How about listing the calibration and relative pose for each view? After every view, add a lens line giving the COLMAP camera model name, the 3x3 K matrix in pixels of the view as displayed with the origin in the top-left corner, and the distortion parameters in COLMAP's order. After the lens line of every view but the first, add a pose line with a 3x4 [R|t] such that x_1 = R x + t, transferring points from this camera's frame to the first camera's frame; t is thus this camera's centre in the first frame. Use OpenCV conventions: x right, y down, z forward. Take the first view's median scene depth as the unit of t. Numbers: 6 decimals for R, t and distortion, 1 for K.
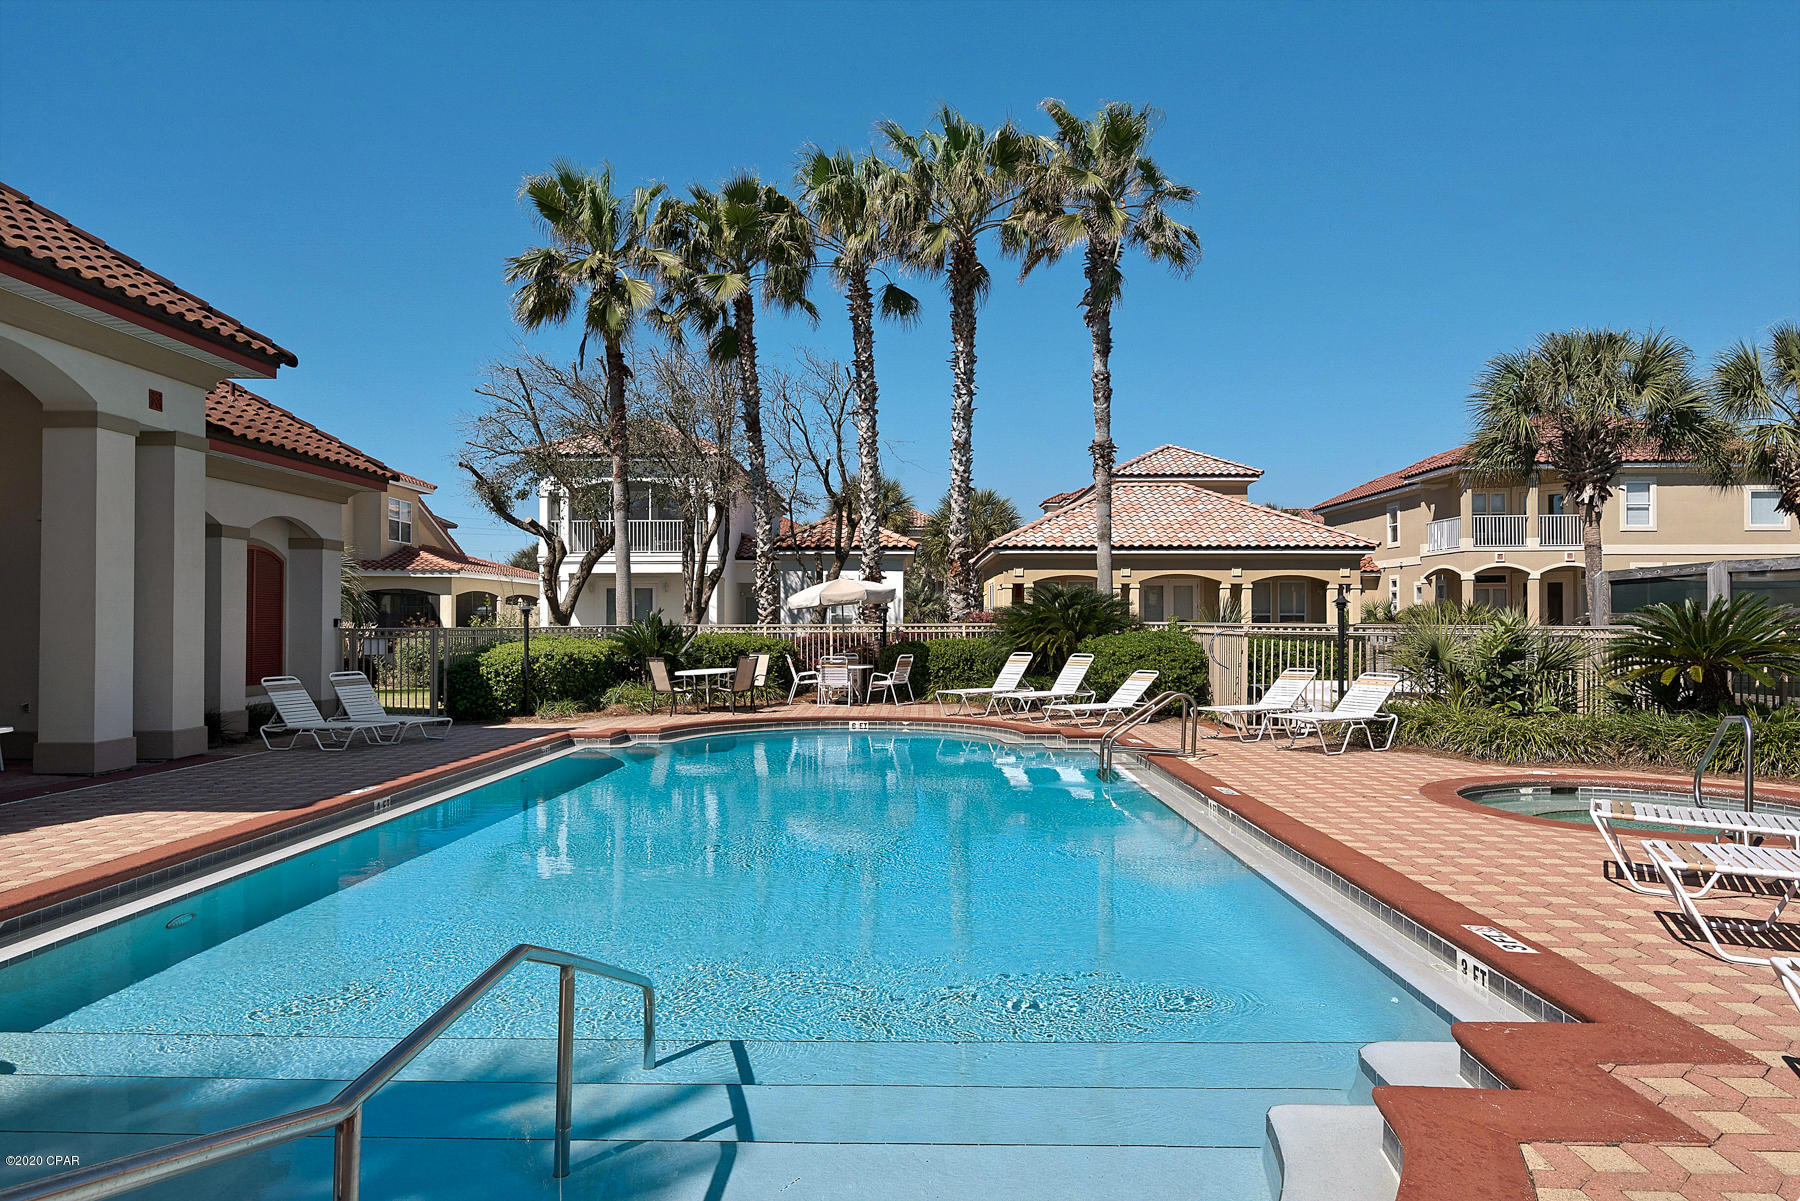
lens RADIAL K [[1152.7, 0, 900.0], [0, 1152.7, 600.5], [0, 0, 1]] dist [0.038753, 0.000728]
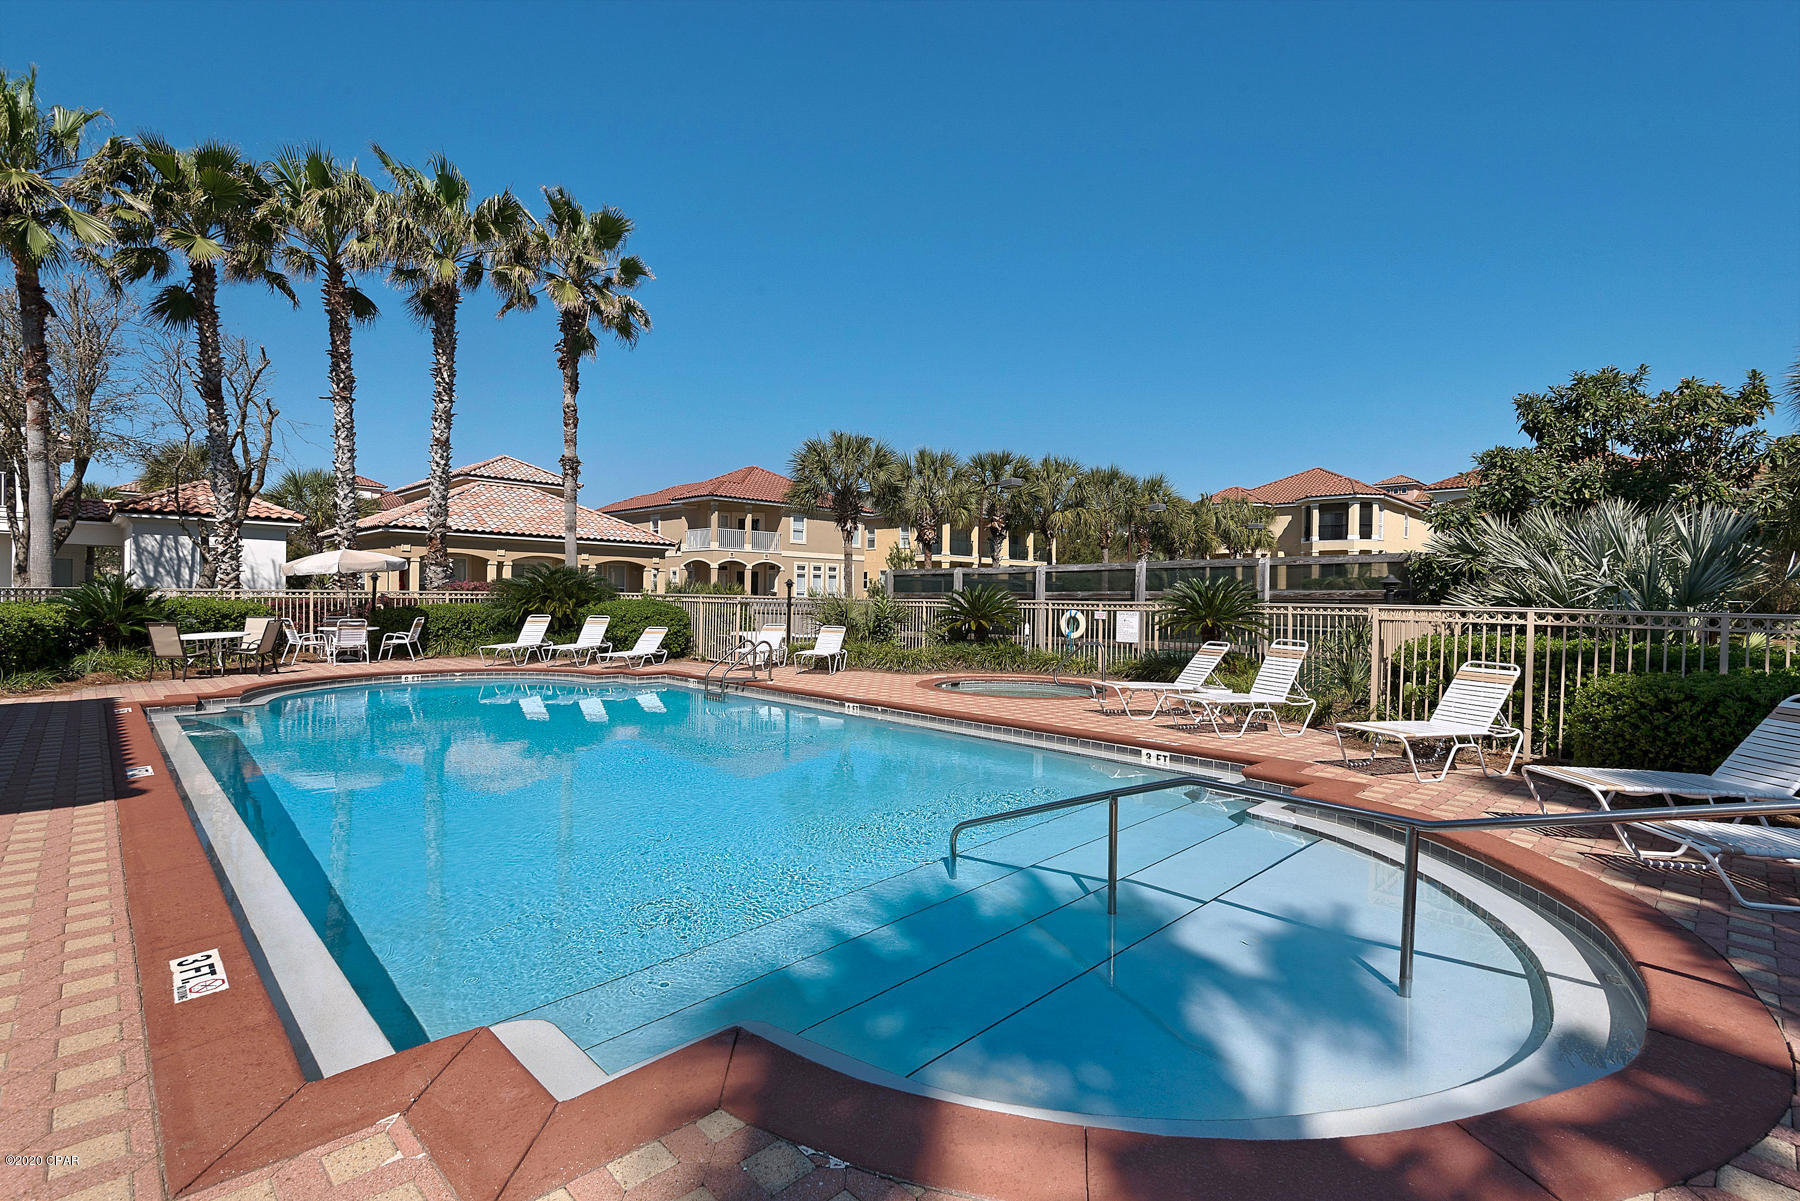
lens RADIAL K [[813.5, 0, 900.0], [0, 813.5, 600.5], [0, 0, 1]] dist [0.001662, -0.000581]
pose [[0.694704, 0.008415, 0.719247, -0.233902], [-0.029080, 0.999443, 0.016394, 0.001822], [-0.718708, -0.032305, 0.694561, 0.067568]]
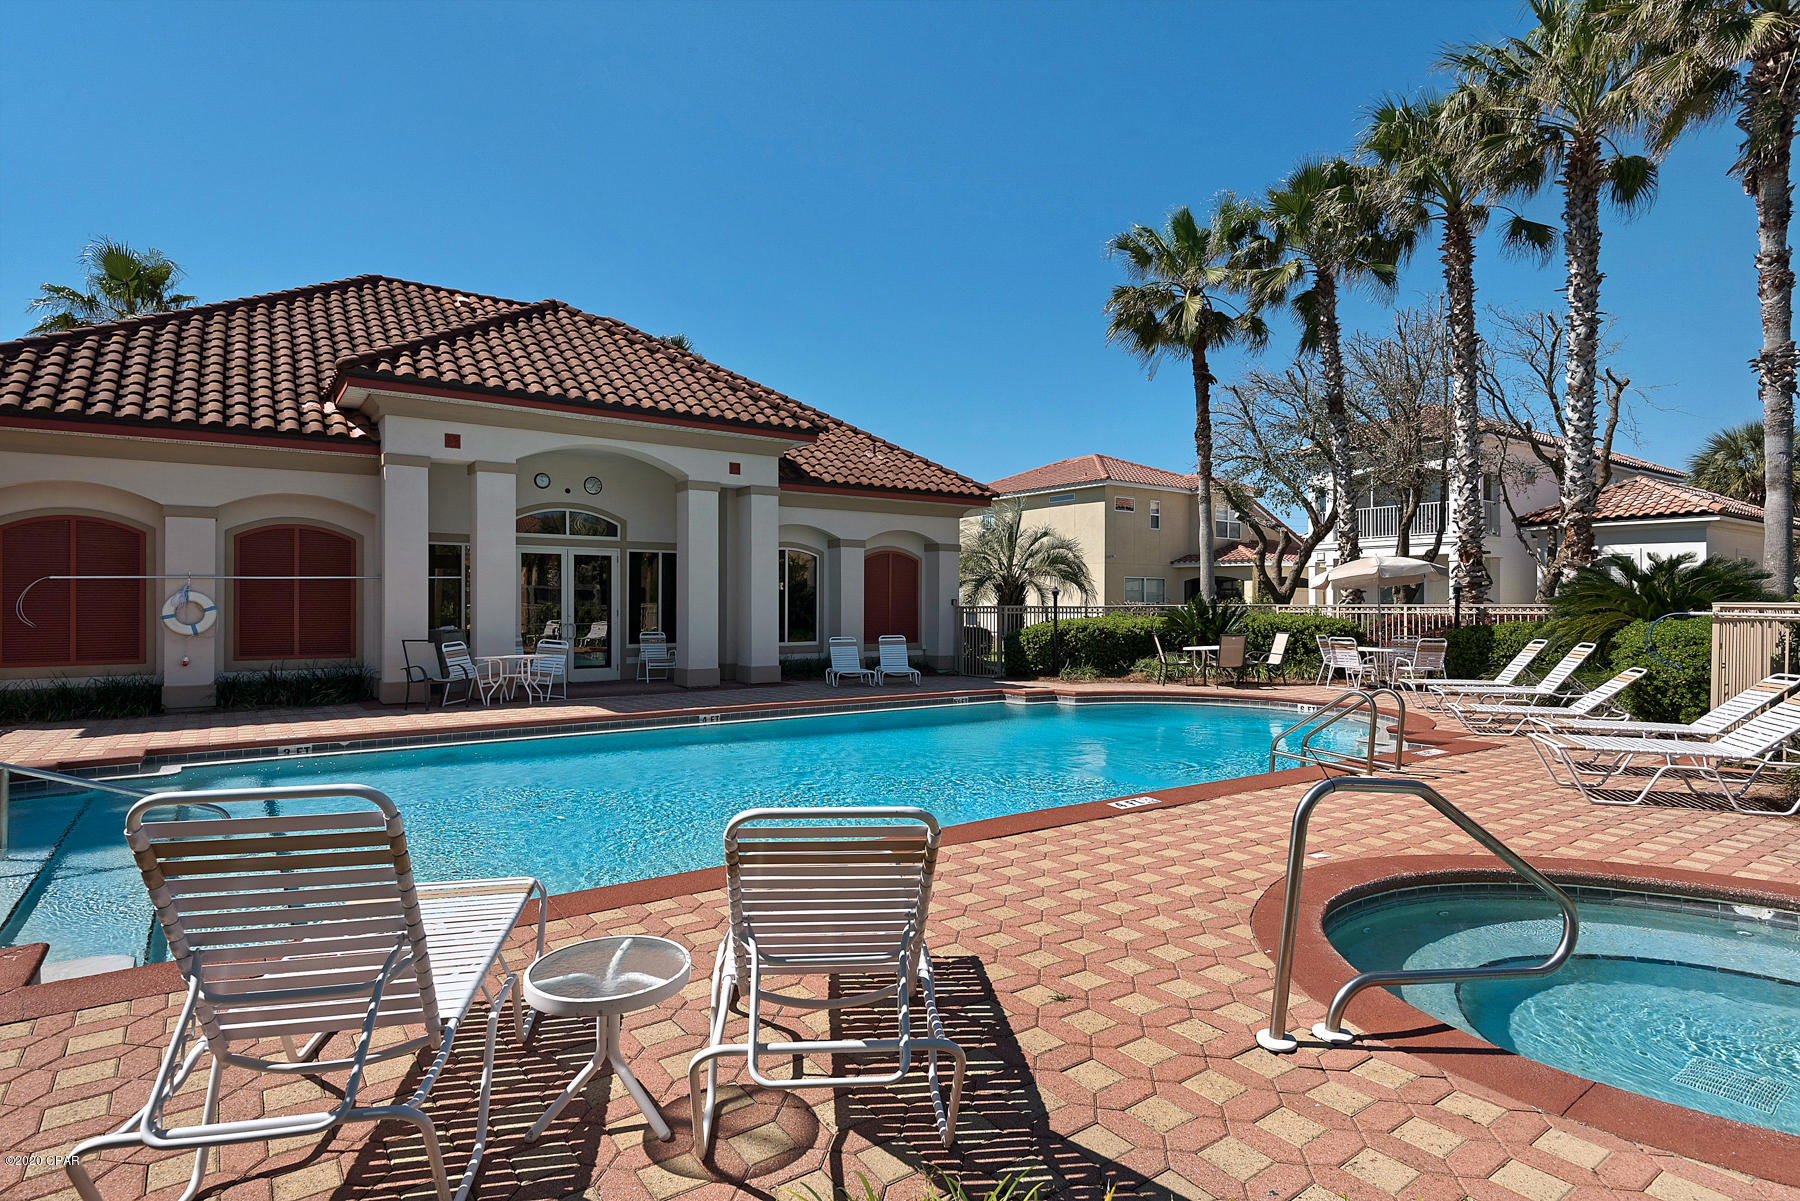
lens RADIAL K [[946.0, 0, 875.3], [0, 946.0, 598.0], [0, 0, 1]] dist [0.000569, -0.000010]
pose [[0.583126, -0.002293, -0.812379, 0.324000], [0.012515, 0.999903, 0.006160, 0.005018], [0.812286, -0.013759, 0.583098, 0.206552]]
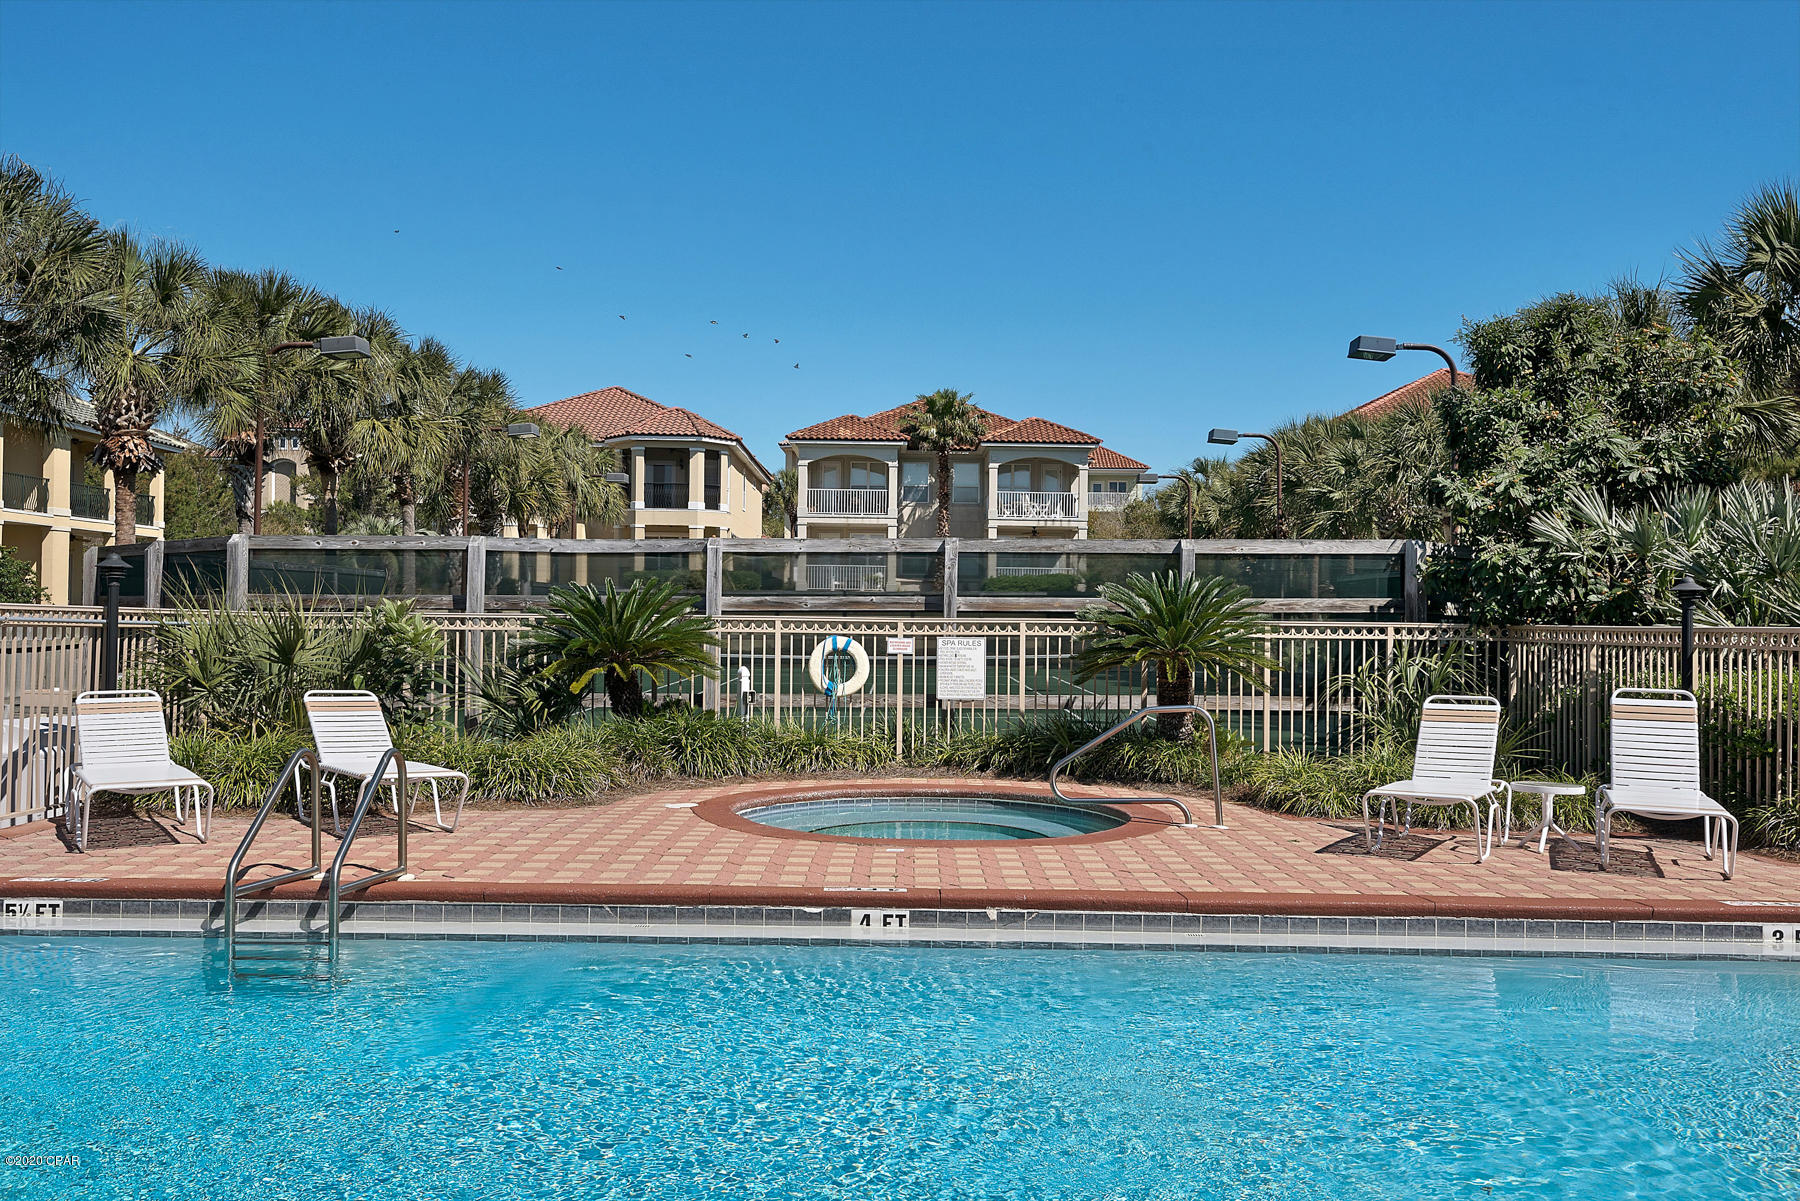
lens RADIAL K [[1455.9, 0, 900.0], [0, 1455.9, 600.5], [0, 0, 1]] dist [-0.005425, -0.003148]
pose [[-0.011395, 0.012768, 0.999854, -0.215628], [-0.032395, 0.999389, -0.013131, 0.010271], [-0.999410, -0.032540, -0.010975, 0.453346]]
